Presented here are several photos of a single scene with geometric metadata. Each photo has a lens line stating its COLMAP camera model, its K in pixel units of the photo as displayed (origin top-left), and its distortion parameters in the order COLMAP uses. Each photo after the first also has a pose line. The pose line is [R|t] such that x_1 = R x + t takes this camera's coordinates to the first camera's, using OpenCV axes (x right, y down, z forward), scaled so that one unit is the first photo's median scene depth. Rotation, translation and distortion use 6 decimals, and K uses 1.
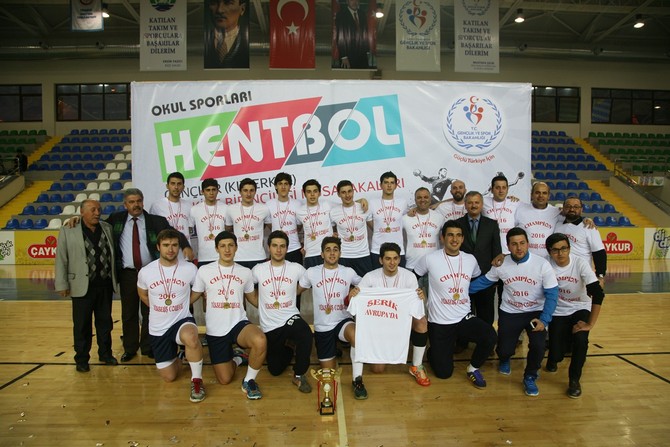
lens RADIAL K [[465.8, 0, 335.1], [0, 465.8, 227.1], [0, 0, 1]] dist [-0.114218, 0.060729]
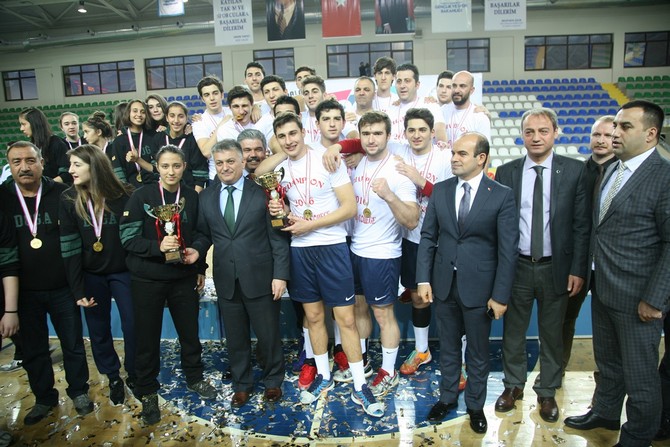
lens RADIAL K [[444.4, 0, 331.7], [0, 444.4, 221.4], [0, 0, 1]] dist [-0.087971, 0.033713]
pose [[0.990733, -0.012993, -0.135200, 0.039790], [0.026955, 0.994423, 0.101958, 0.013682], [0.133121, -0.104658, 0.985558, -0.230482]]
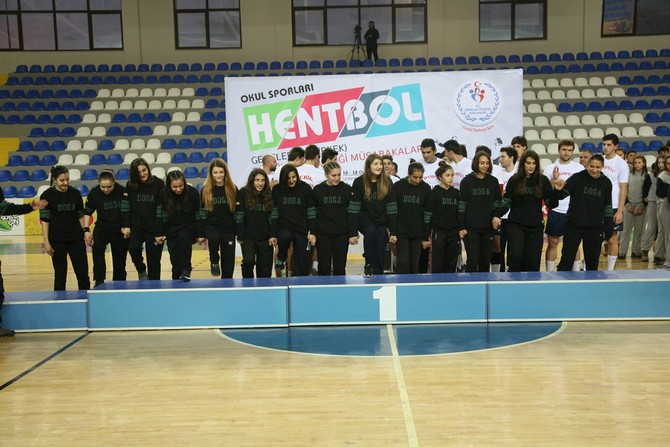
lens RADIAL K [[850.6, 0, 336.7], [0, 850.6, 226.1], [0, 0, 1]] dist [0.164023, 0.000000]
pose [[0.998407, -0.016149, -0.054058, 0.008378], [0.017583, 0.999503, 0.026164, 0.028002], [0.053609, -0.027072, 0.998195, -0.665968]]
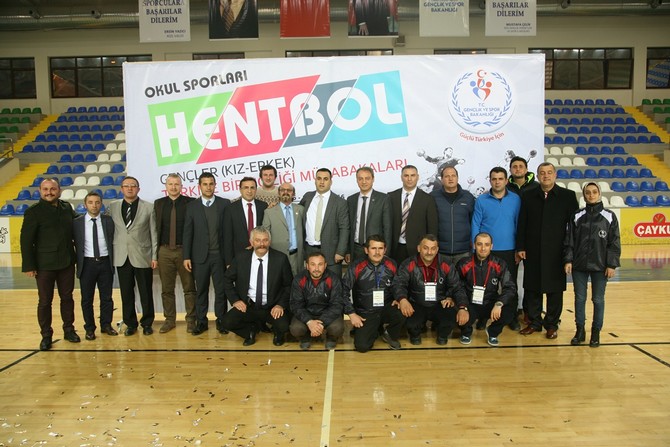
lens RADIAL K [[511.7, 0, 336.8], [0, 511.7, 224.6], [0, 0, 1]] dist [-0.058751, 0.035786]
pose [[0.998806, -0.007997, -0.048191, 0.023197], [0.009411, 0.999530, 0.029190, -0.000757], [0.047934, -0.029608, 0.998412, -0.027275]]
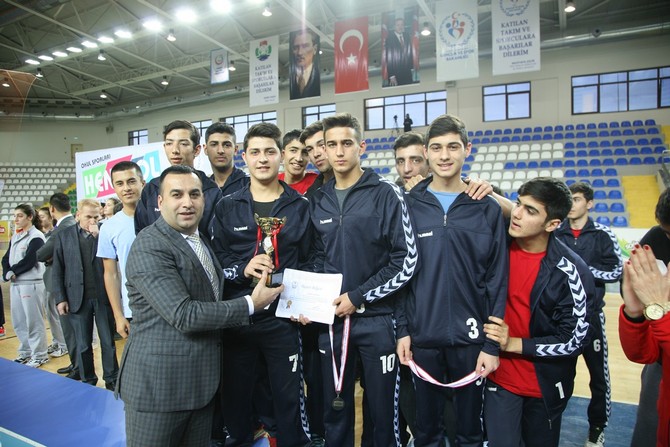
lens RADIAL K [[465.8, 0, 335.1], [0, 465.8, 223.9], [0, 0, 1]] dist [-0.114218, 0.060729]
pose [[0.868589, 0.011821, -0.495391, 0.714903], [-0.012908, 0.999916, 0.001228, -0.000320], [0.495364, 0.005327, 0.868669, -0.107063]]
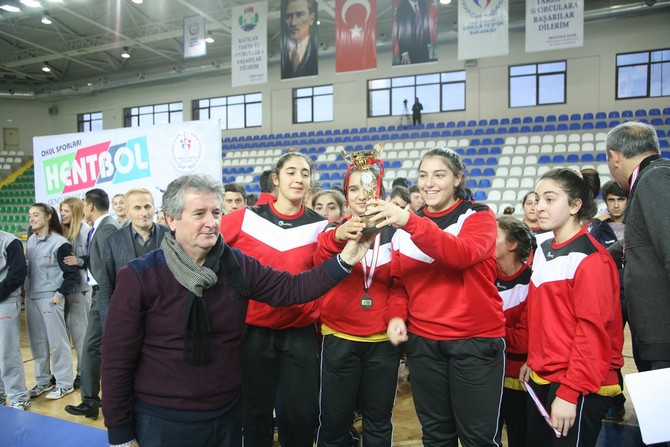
lens RADIAL K [[544.2, 0, 337.8], [0, 544.2, 227.1], [0, 0, 1]] dist [-0.062737, 0.068375]
pose [[0.888119, 0.015326, -0.459358, 0.646340], [-0.016970, 0.999856, 0.000551, 0.000695], [0.459300, 0.007306, 0.888251, -0.121240]]
